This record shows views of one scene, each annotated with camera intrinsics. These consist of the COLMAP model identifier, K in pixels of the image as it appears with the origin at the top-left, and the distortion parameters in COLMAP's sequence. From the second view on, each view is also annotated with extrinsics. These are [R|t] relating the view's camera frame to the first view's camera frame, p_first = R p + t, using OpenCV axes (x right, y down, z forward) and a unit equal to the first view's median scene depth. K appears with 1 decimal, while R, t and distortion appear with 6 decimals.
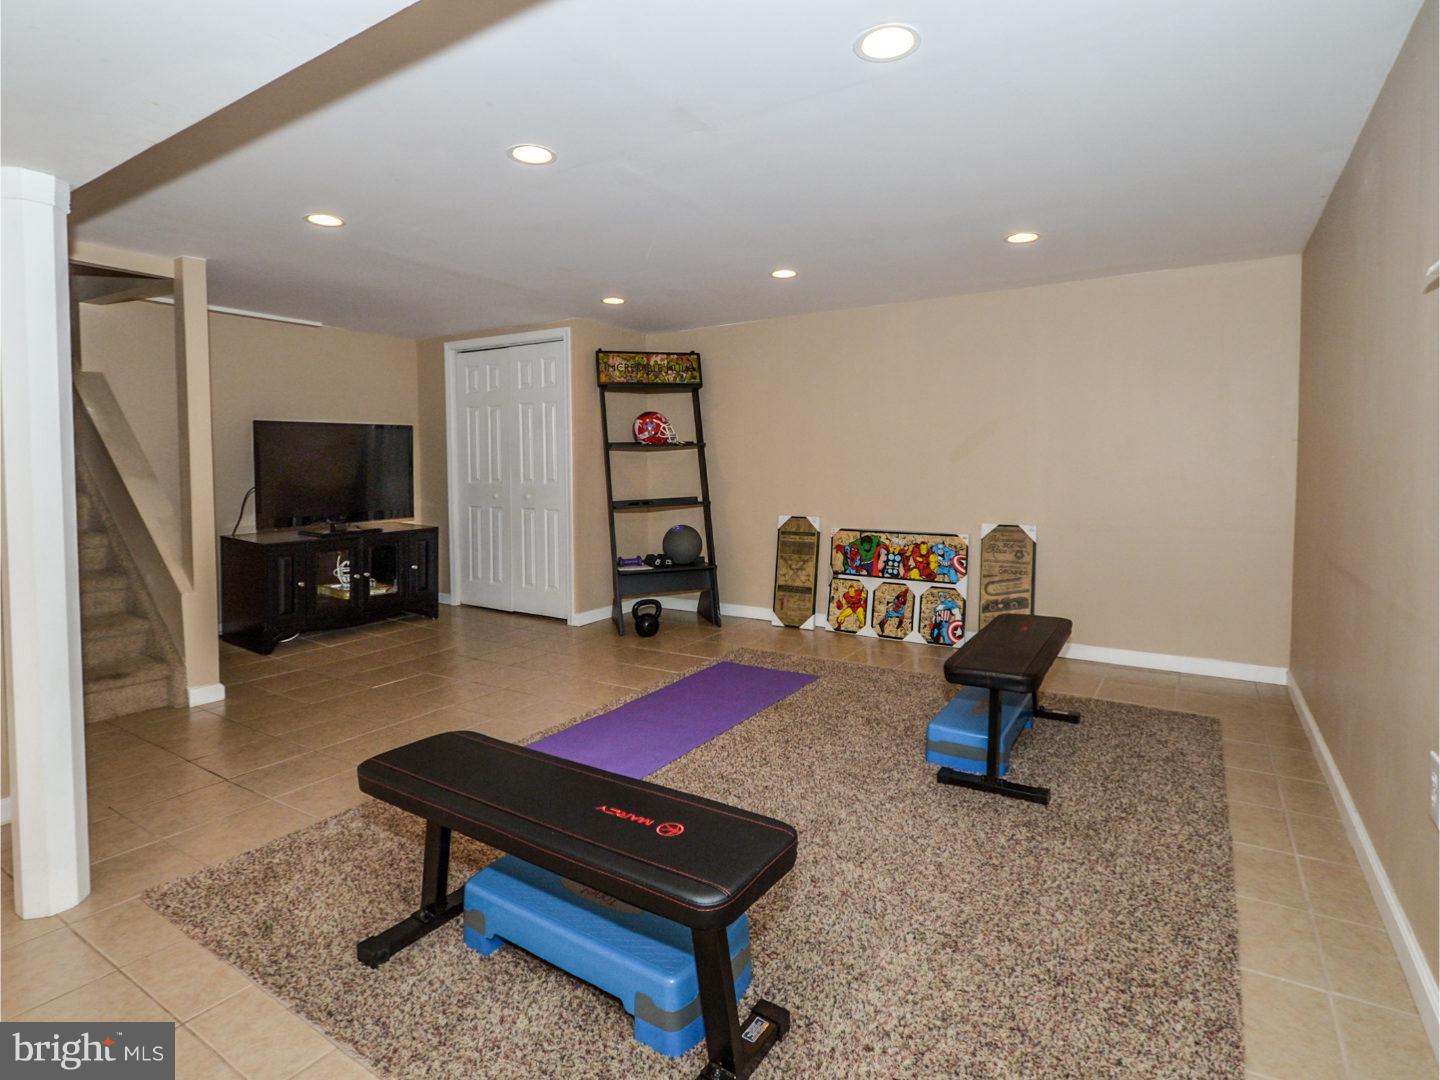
lens RADIAL K [[746.1, 0, 715.7], [0, 746.1, 550.5], [0, 0, 1]] dist [0.002310, -0.004891]
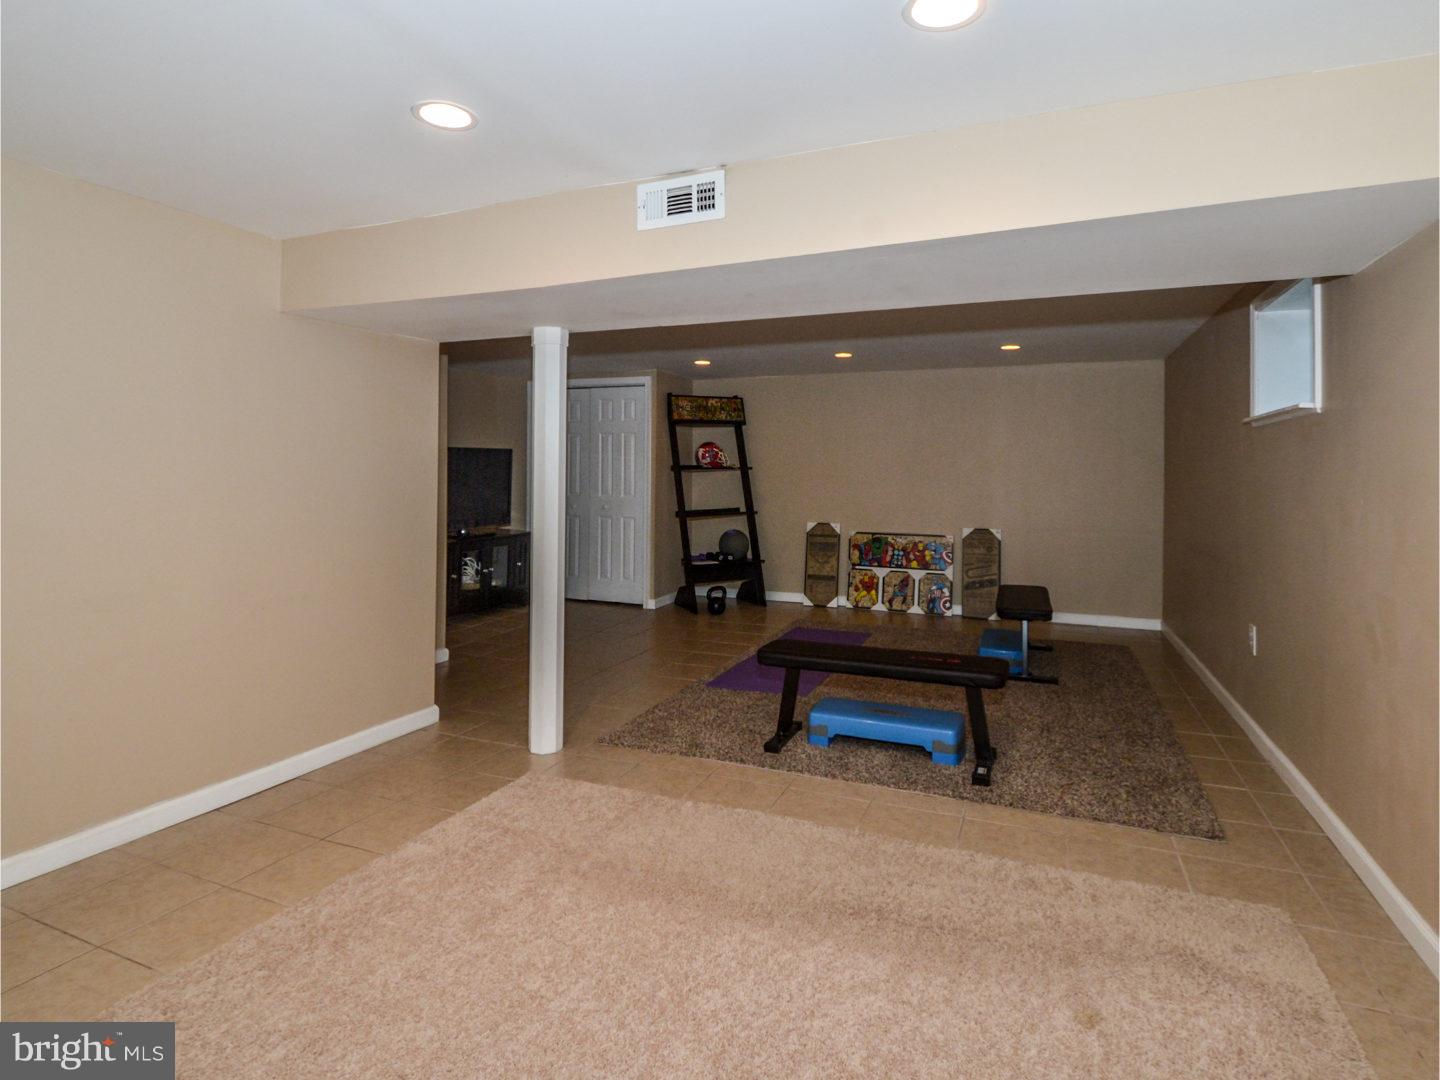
lens RADIAL K [[746.1, 0, 724.1], [0, 746.1, 531.2], [0, 0, 1]] dist [0.002310, -0.004891]
pose [[0.985659, -0.000984, 0.168749, -0.291814], [0.007454, 0.999261, -0.037713, 0.018216], [-0.168587, 0.038430, 0.984937, -0.285855]]
